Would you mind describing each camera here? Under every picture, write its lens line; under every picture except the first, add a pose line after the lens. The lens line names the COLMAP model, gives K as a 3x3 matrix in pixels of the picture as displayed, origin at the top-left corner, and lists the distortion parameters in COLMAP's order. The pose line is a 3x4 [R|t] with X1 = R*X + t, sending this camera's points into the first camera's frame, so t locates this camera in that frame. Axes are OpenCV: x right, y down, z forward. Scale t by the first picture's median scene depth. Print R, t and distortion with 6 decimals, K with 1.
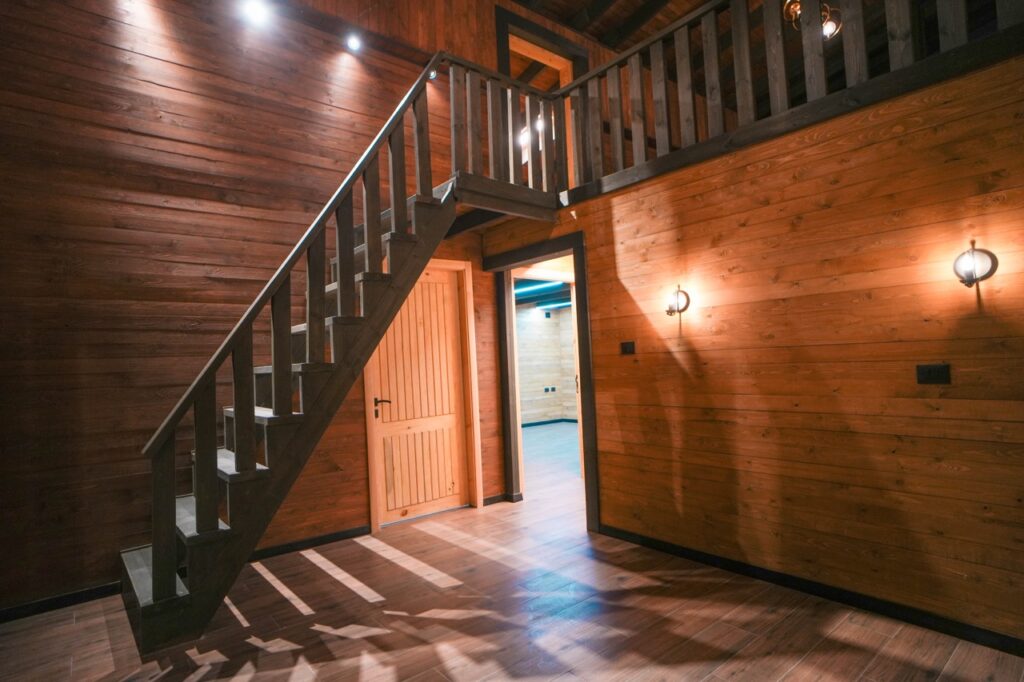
lens RADIAL K [[536.8, 0, 513.8], [0, 536.8, 341.7], [0, 0, 1]] dist [-0.047229, 0.021560]
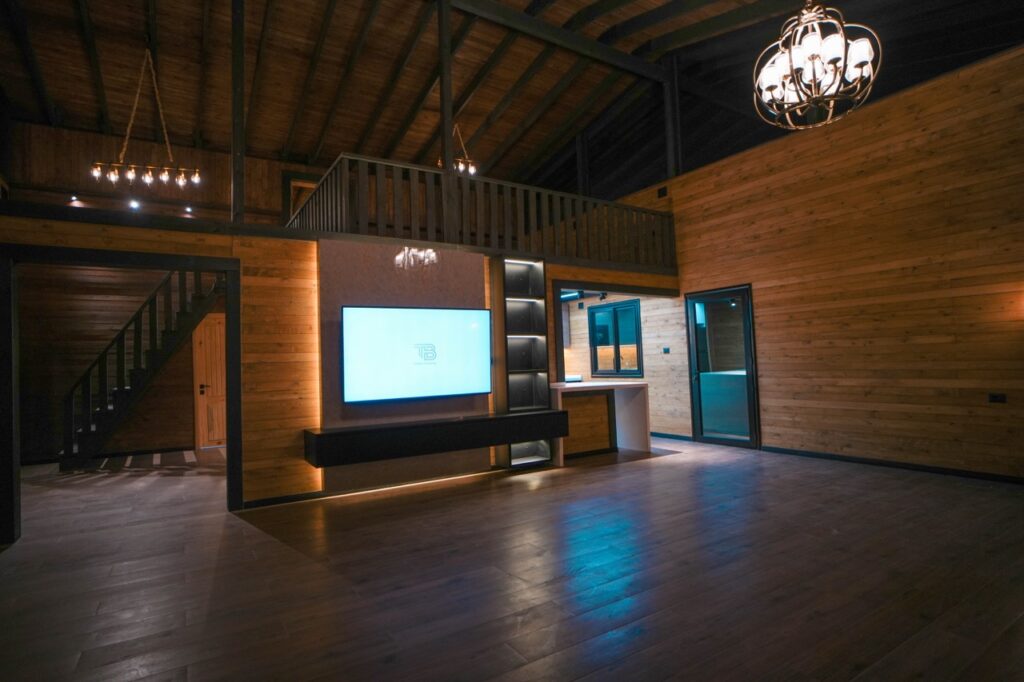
lens RADIAL K [[536.8, 0, 519.2], [0, 536.8, 339.0], [0, 0, 1]] dist [-0.047229, 0.021560]
pose [[0.992843, 0.004310, -0.119347, 1.373161], [-0.003301, 0.999957, 0.008654, -0.102792], [0.119379, -0.008198, 0.992815, -0.987046]]
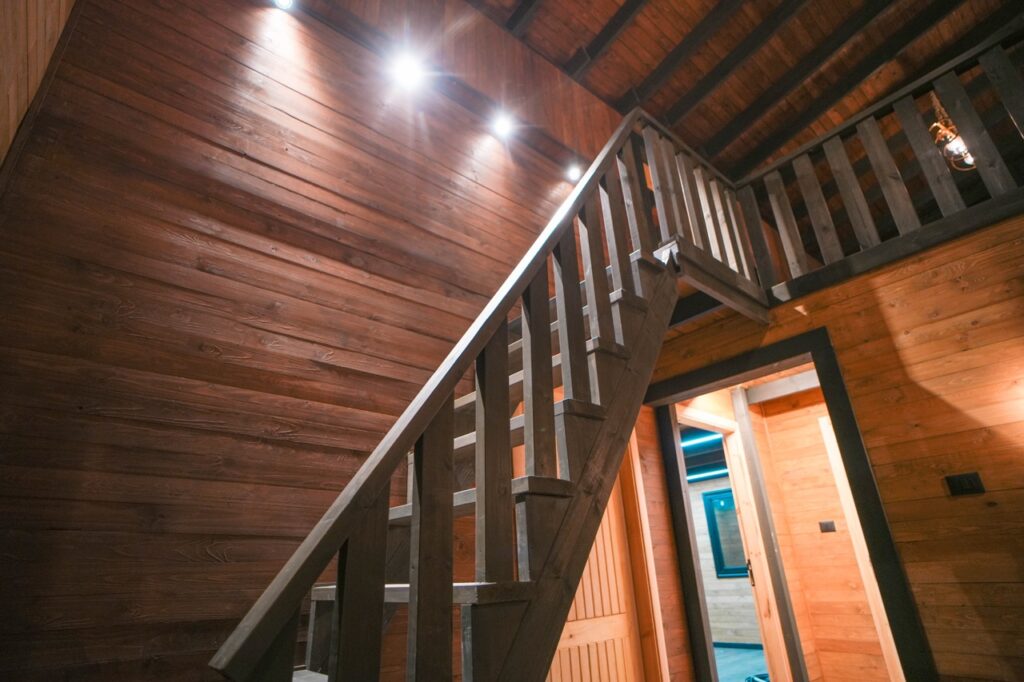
lens RADIAL K [[536.8, 0, 511.4], [0, 536.8, 340.8], [0, 0, 1]] dist [-0.047229, 0.021560]
pose [[0.999920, 0.008977, 0.008864, -0.336306], [-0.004995, 0.926909, -0.375254, 0.091741], [-0.011585, 0.375180, 0.926880, 0.379303]]
